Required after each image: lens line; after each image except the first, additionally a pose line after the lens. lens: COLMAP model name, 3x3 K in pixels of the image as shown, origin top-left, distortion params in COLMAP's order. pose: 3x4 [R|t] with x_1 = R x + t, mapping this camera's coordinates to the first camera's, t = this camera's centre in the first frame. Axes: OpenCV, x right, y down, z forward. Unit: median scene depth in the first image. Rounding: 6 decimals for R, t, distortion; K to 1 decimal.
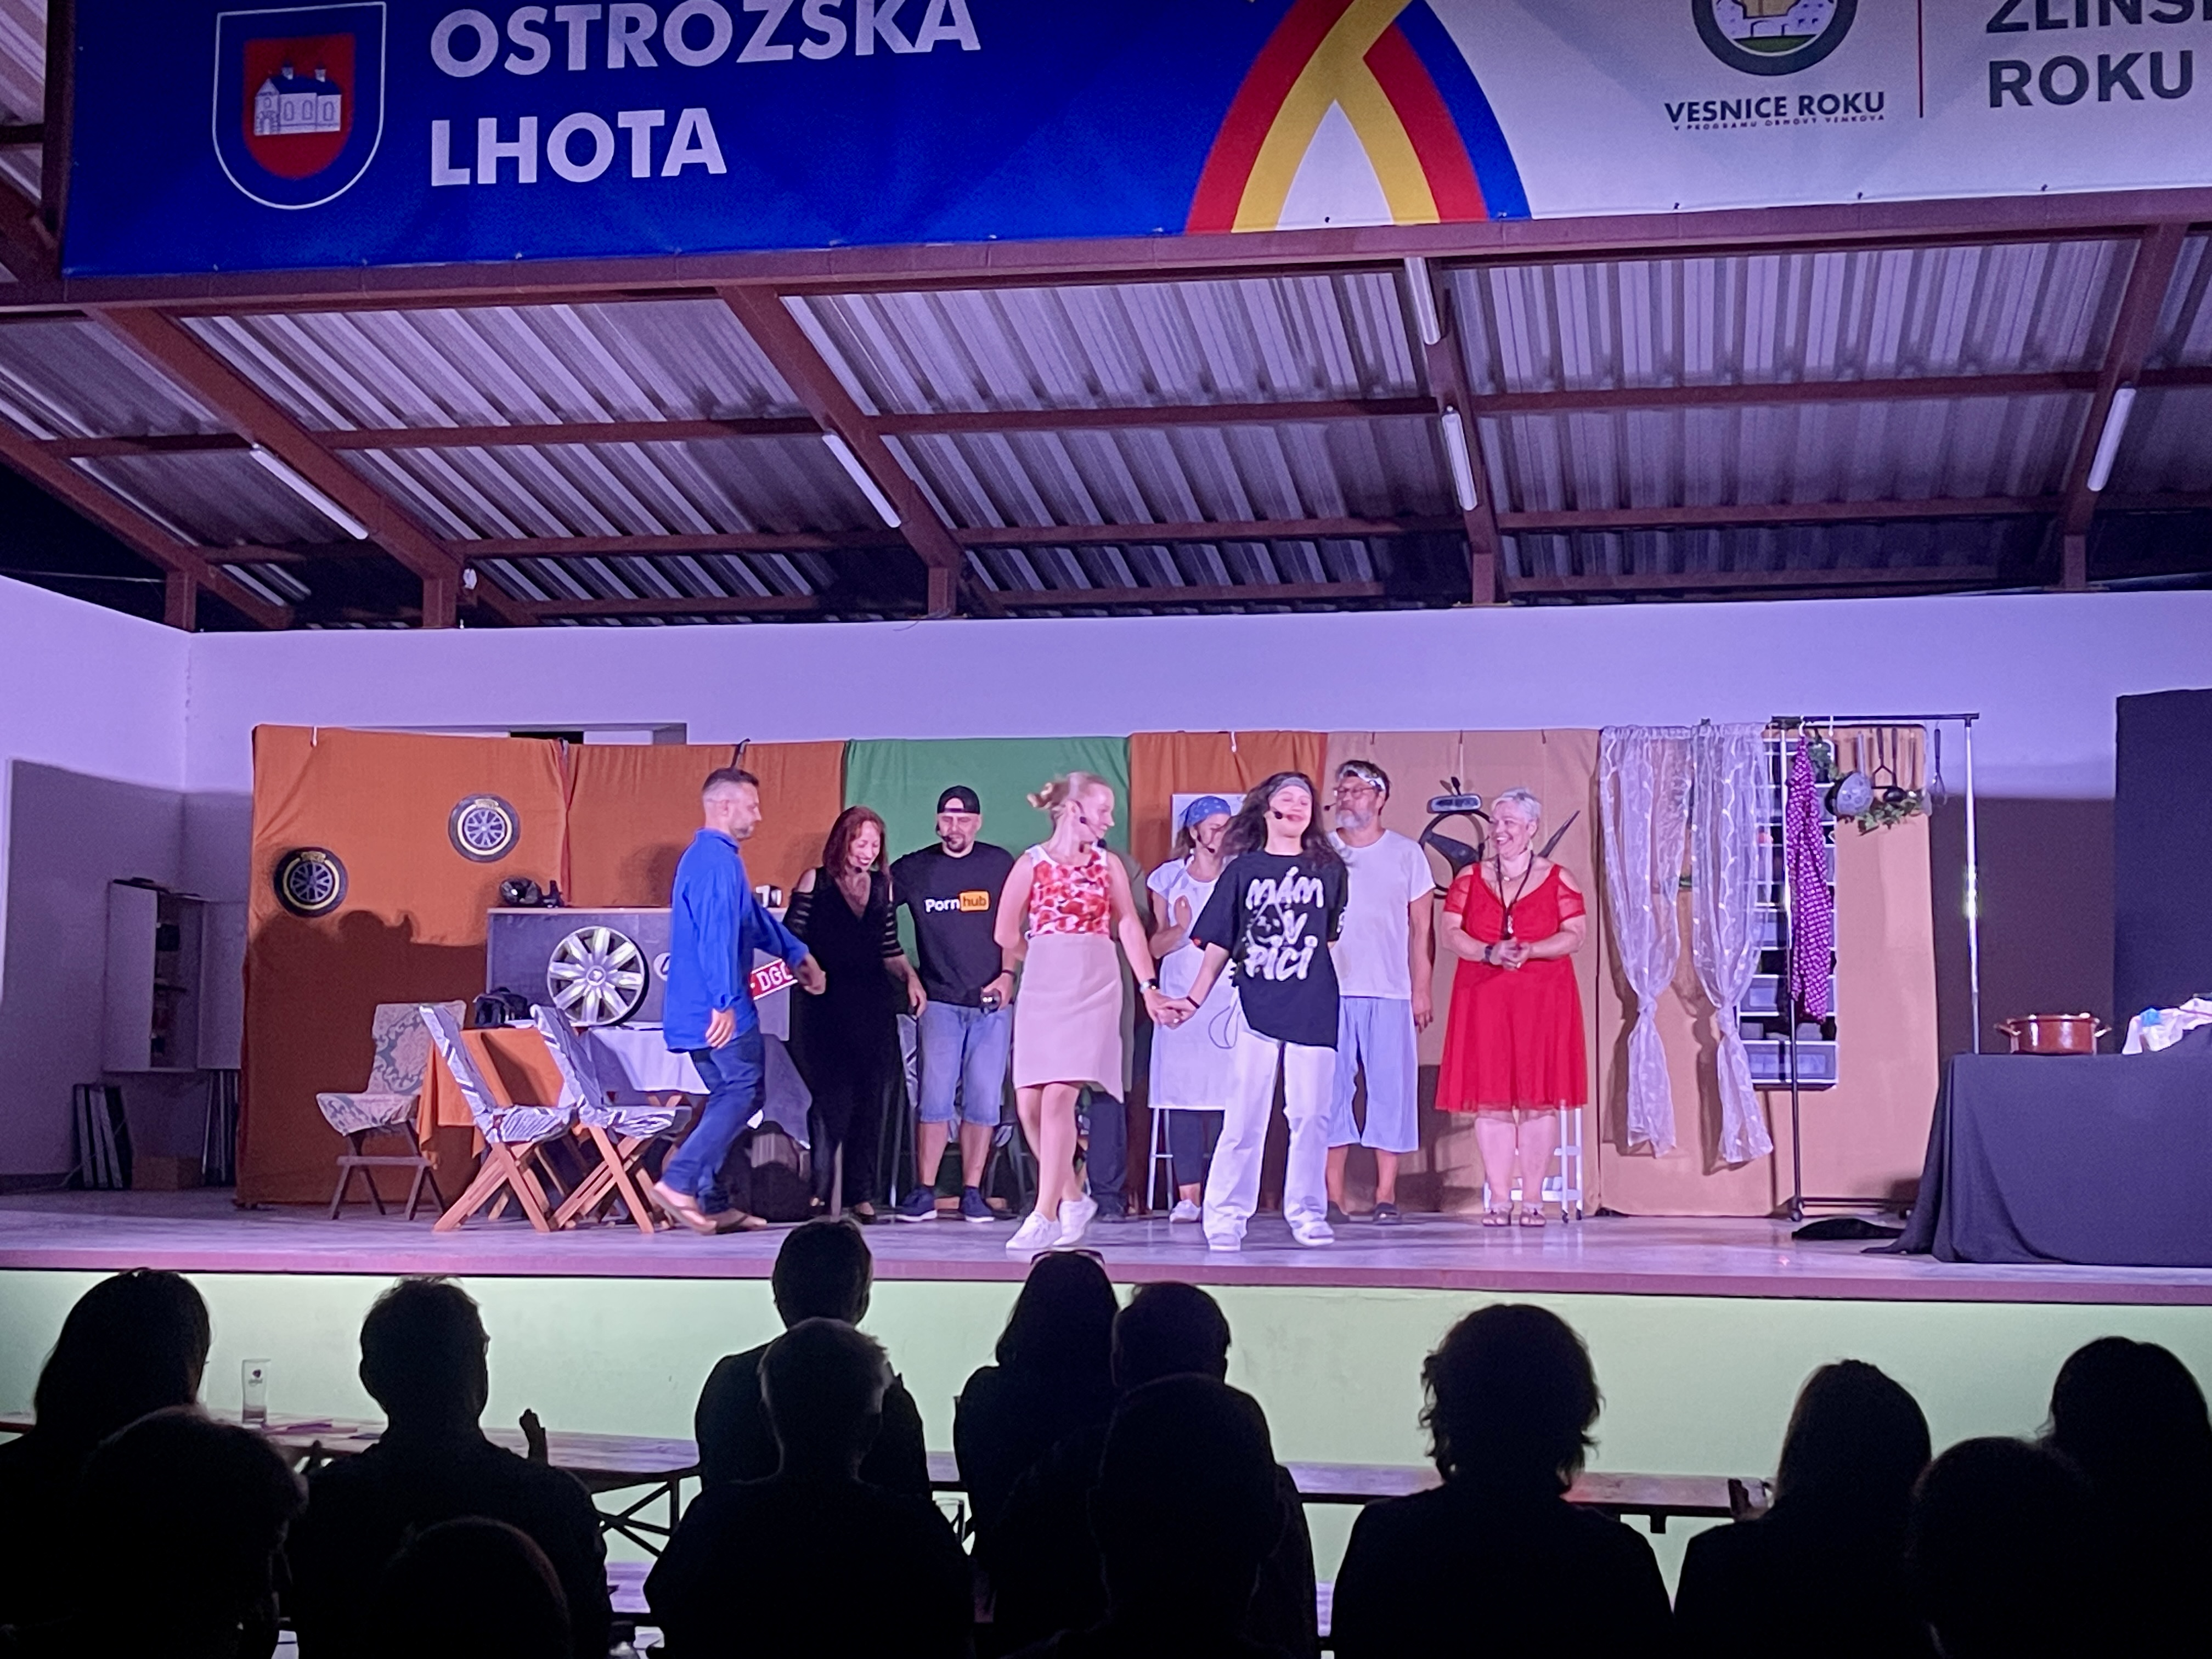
lens RADIAL K [[3085.4, 0, 1130.6], [0, 3085.4, 837.5], [0, 0, 1]] dist [0.165251, -0.695644]
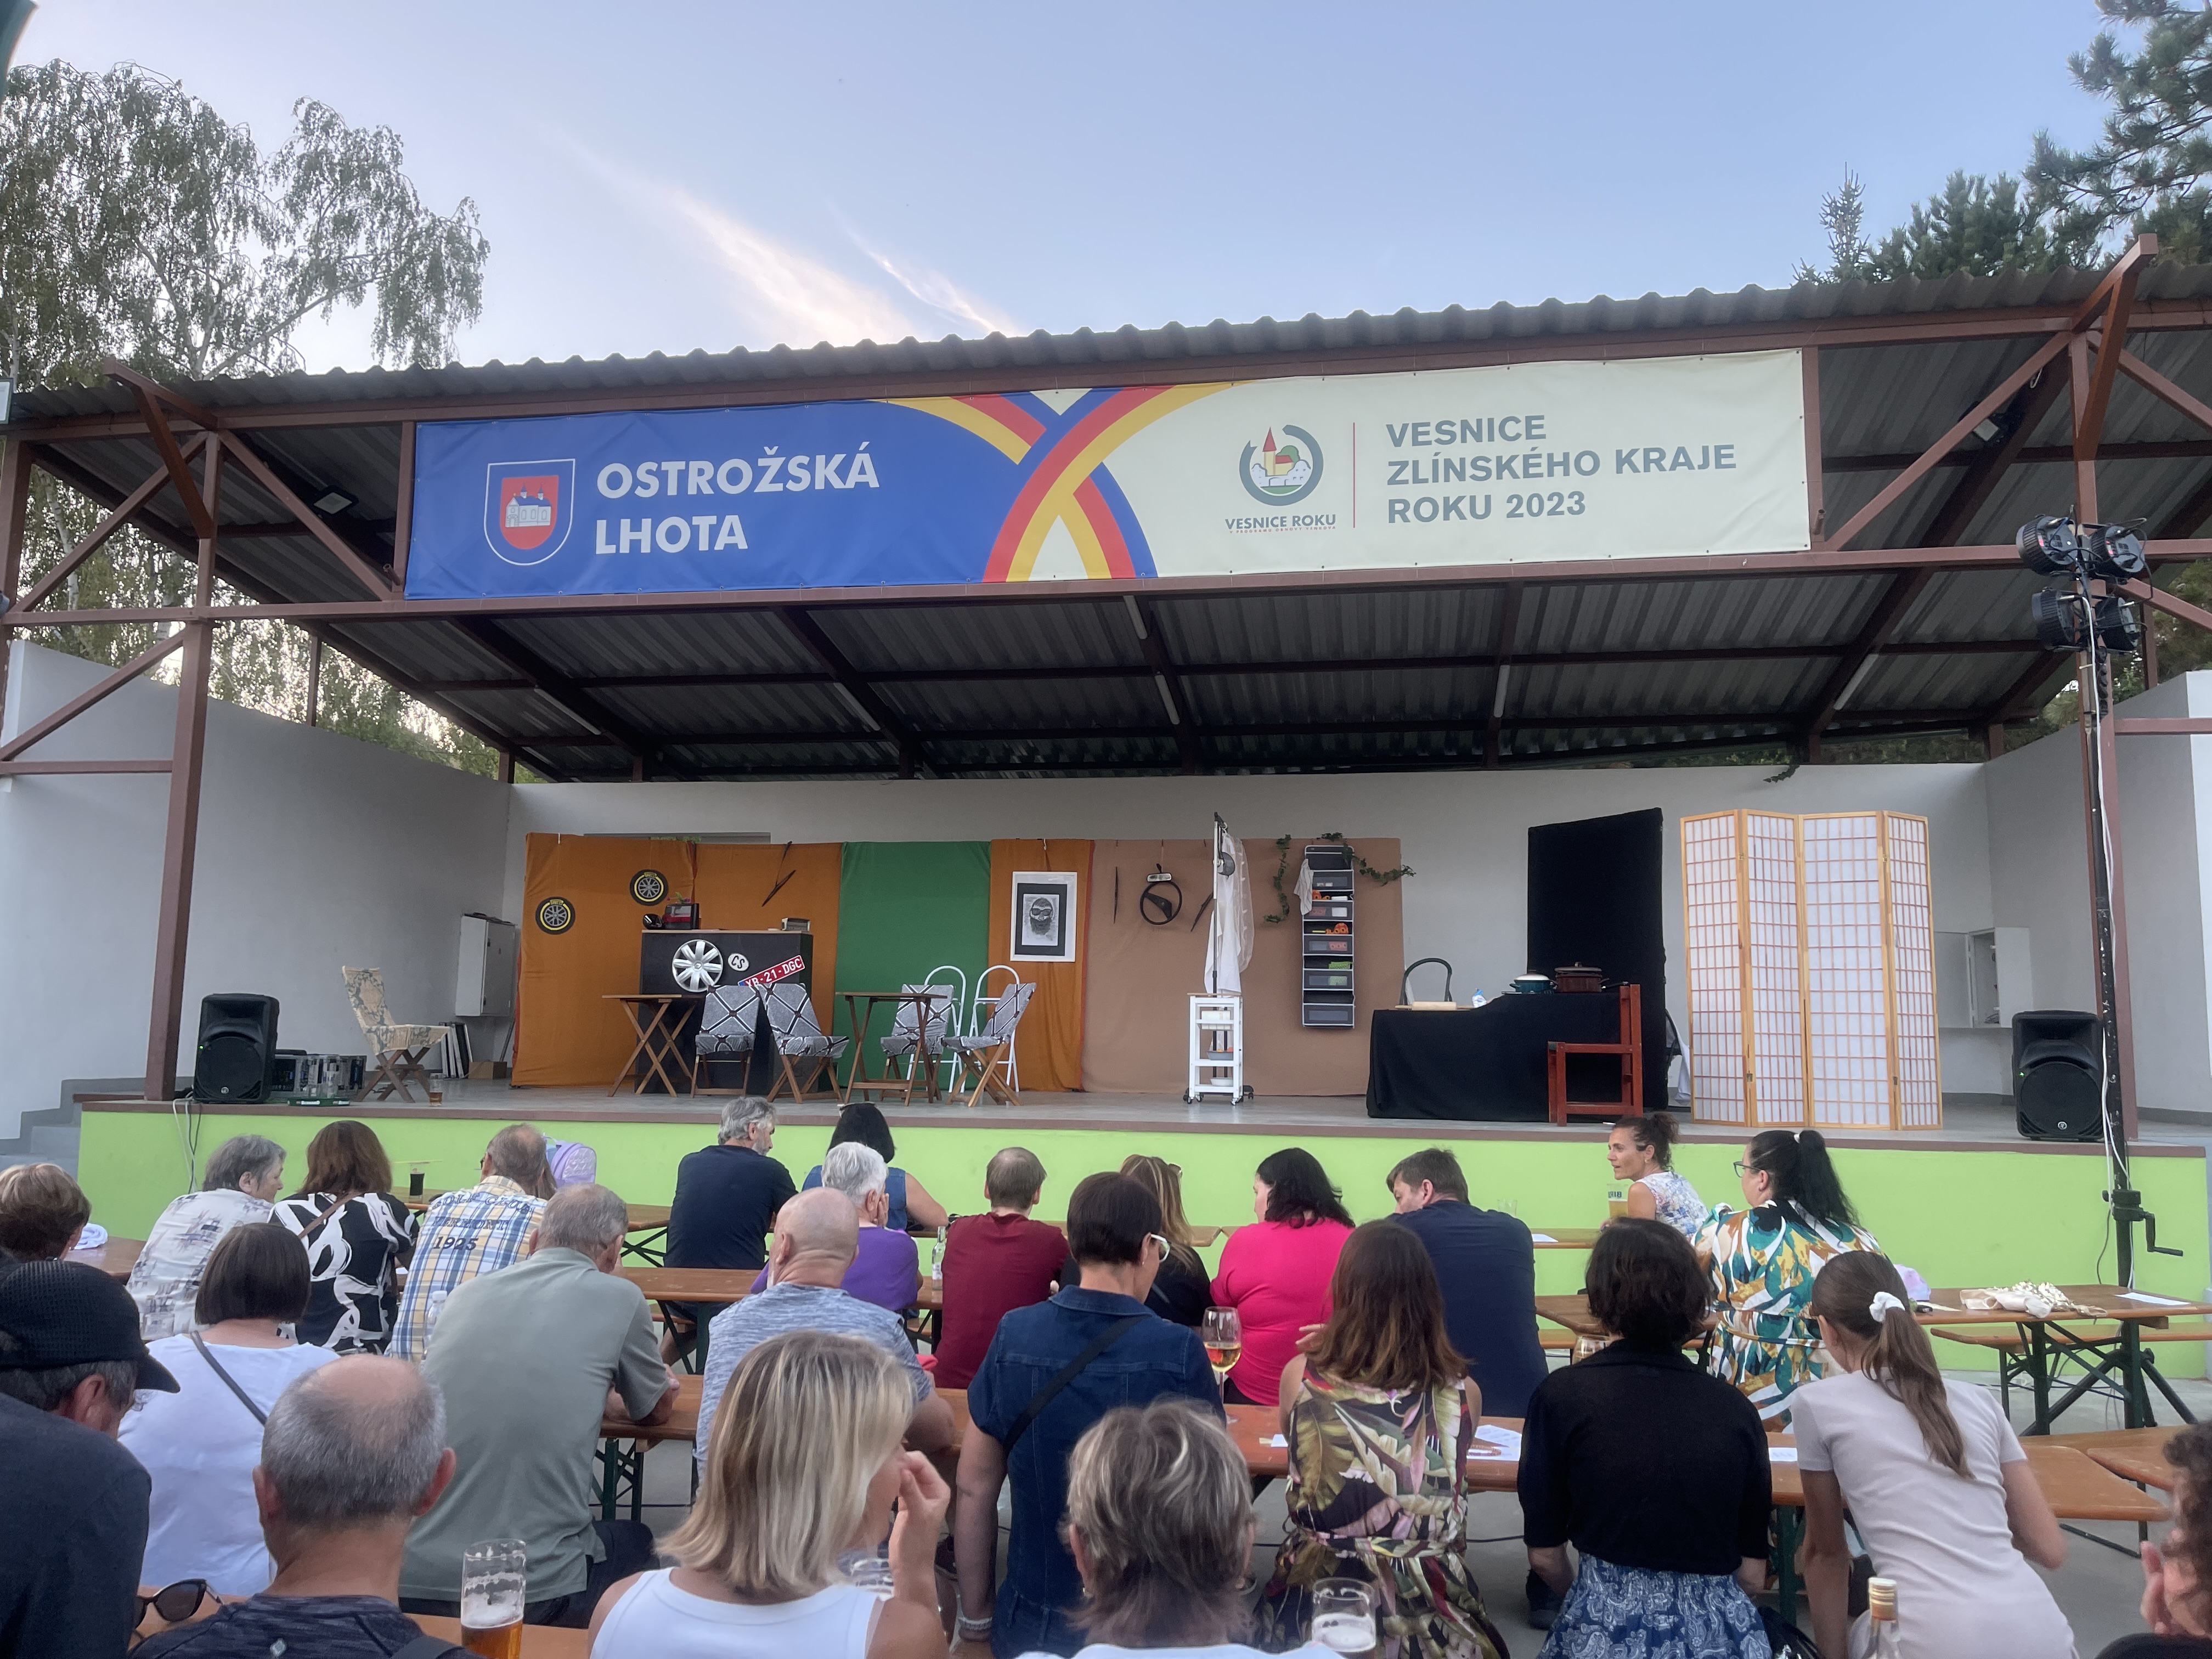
lens RADIAL K [[1638.2, 0, 1115.7], [0, 1638.2, 829.0], [0, 0, 1]] dist [0.006730, 0.001348]
pose [[0.999669, 0.006181, 0.024970, 0.072898], [-0.005191, 0.999205, -0.039518, -0.000824], [-0.025195, 0.039375, 0.998907, -0.014287]]
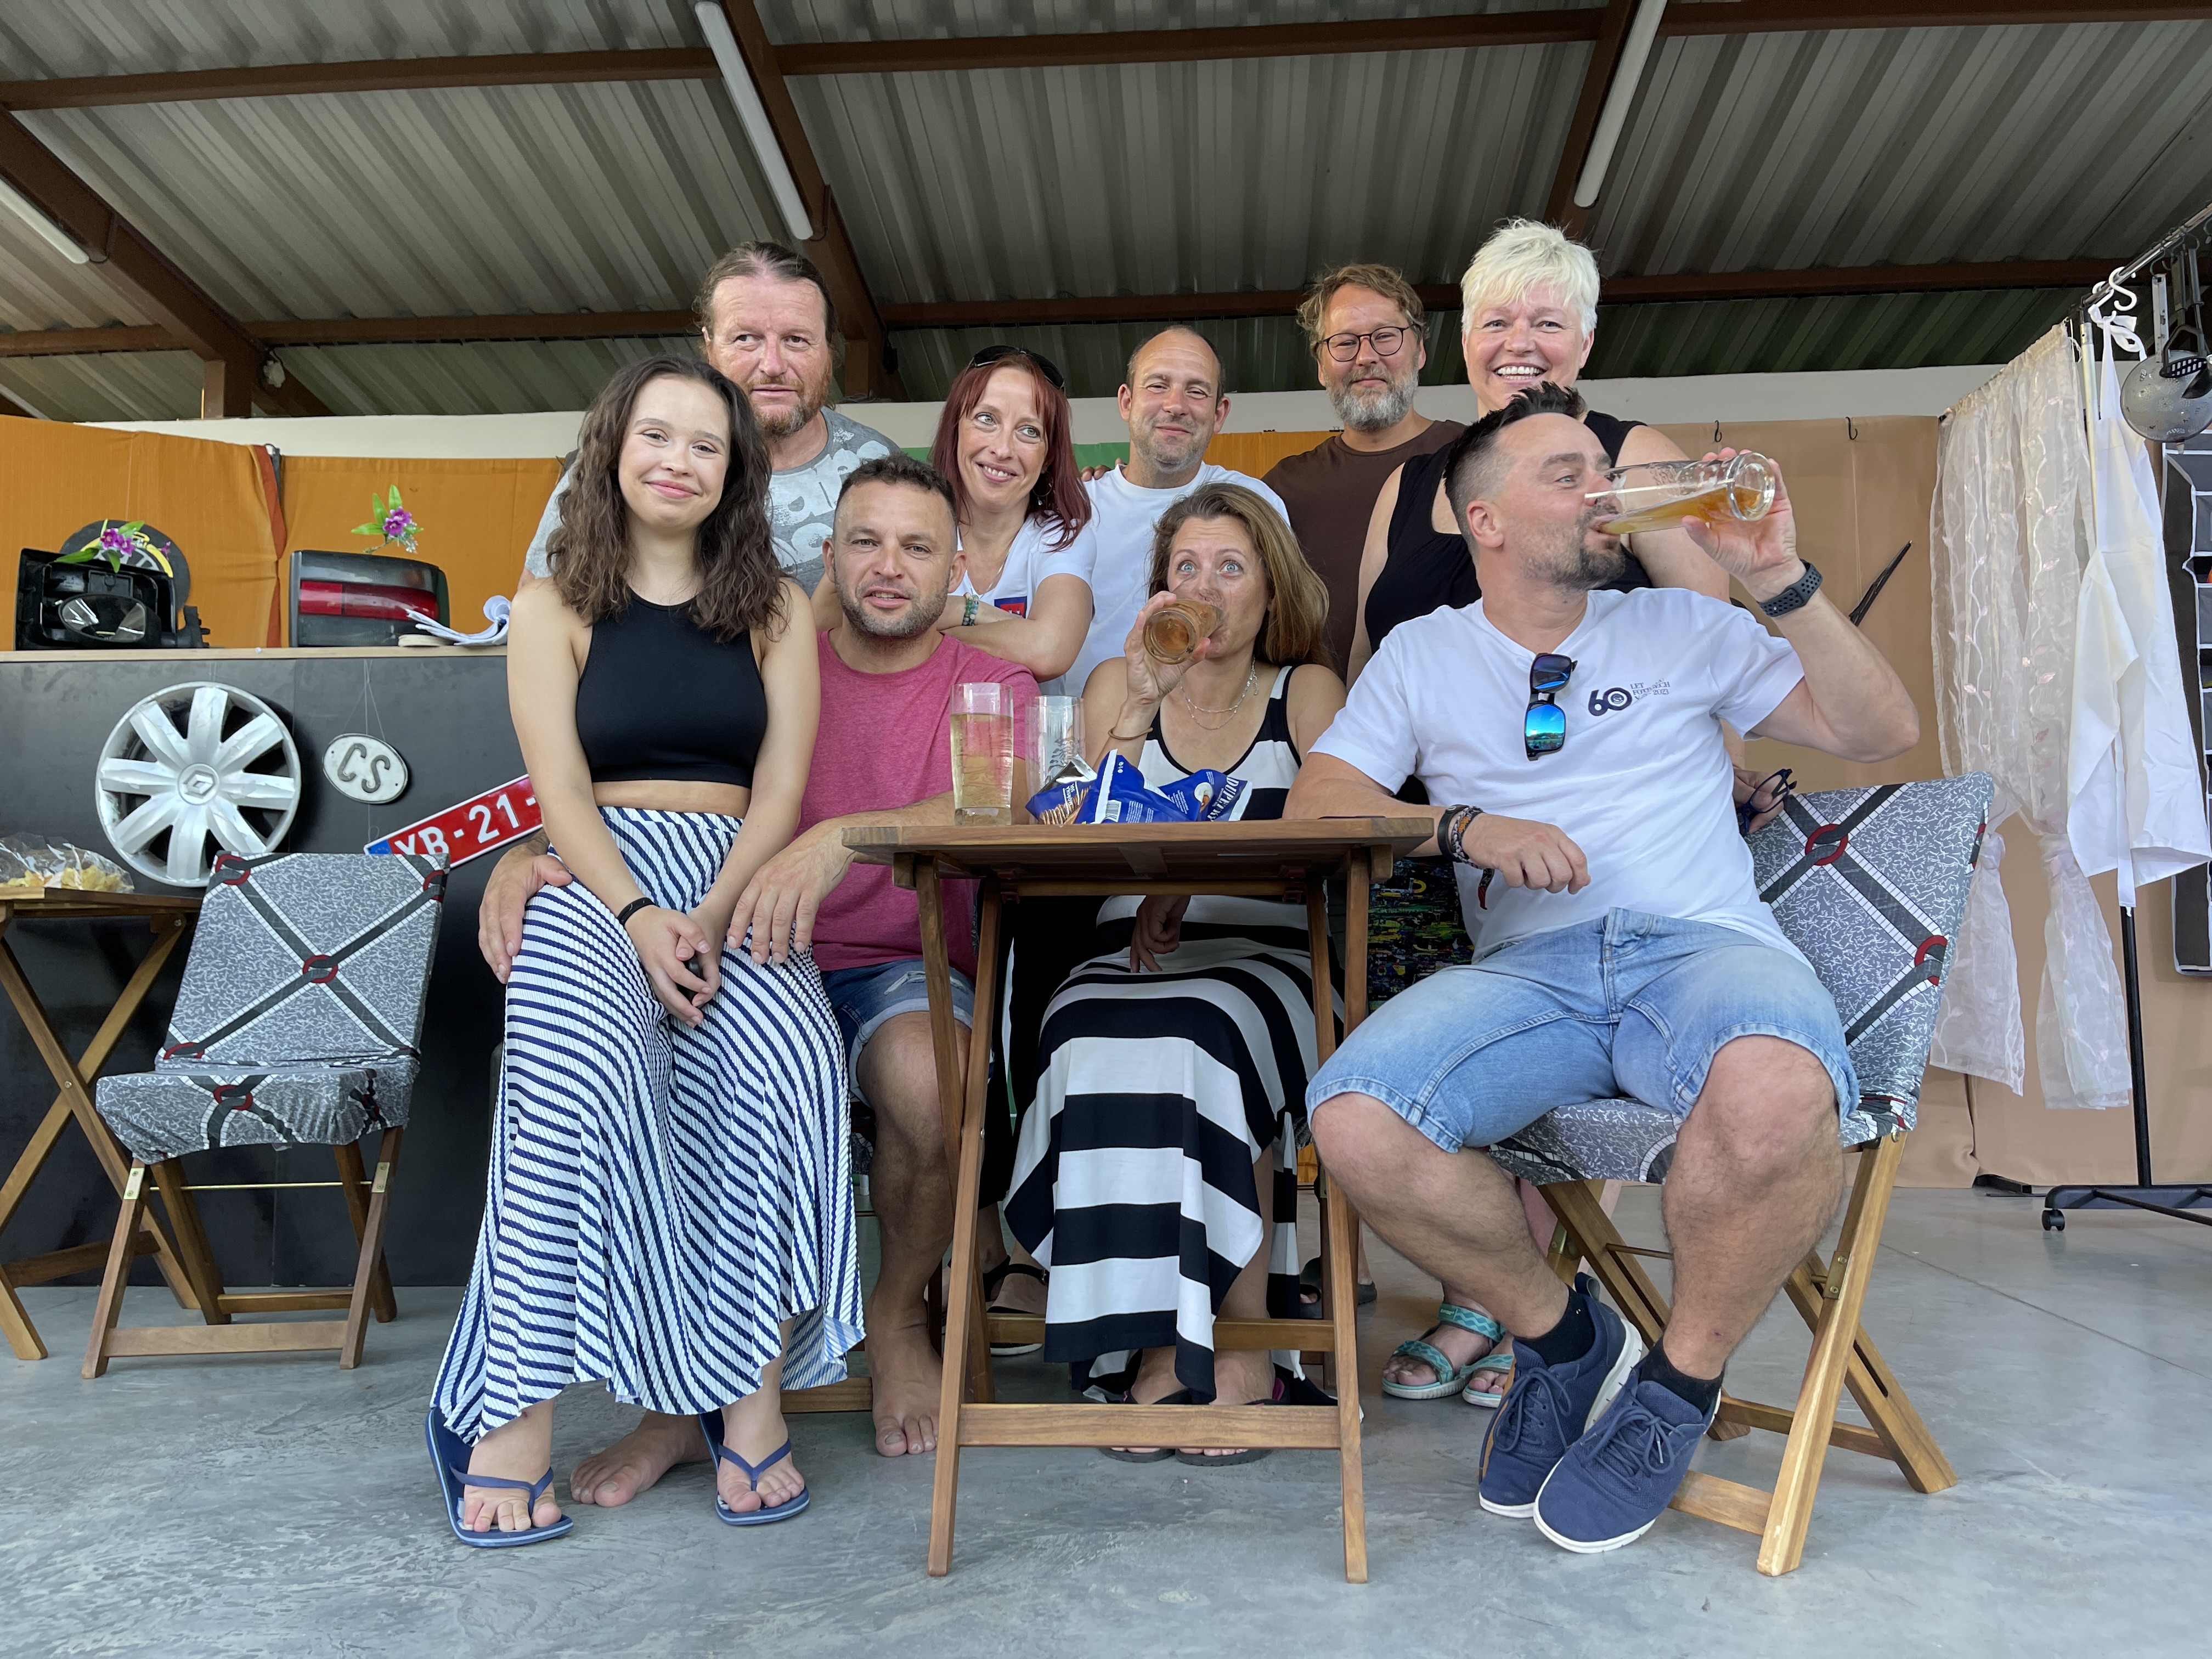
lens RADIAL K [[1620.0, 0, 1107.6], [0, 1620.0, 828.5], [0, 0, 1]] dist [0.001321, -0.000503]
pose [[0.992924, -0.007389, 0.118523, -0.078566], [0.007699, 0.999968, -0.002162, 0.067560], [-0.118504, 0.003059, 0.992949, 0.929523]]
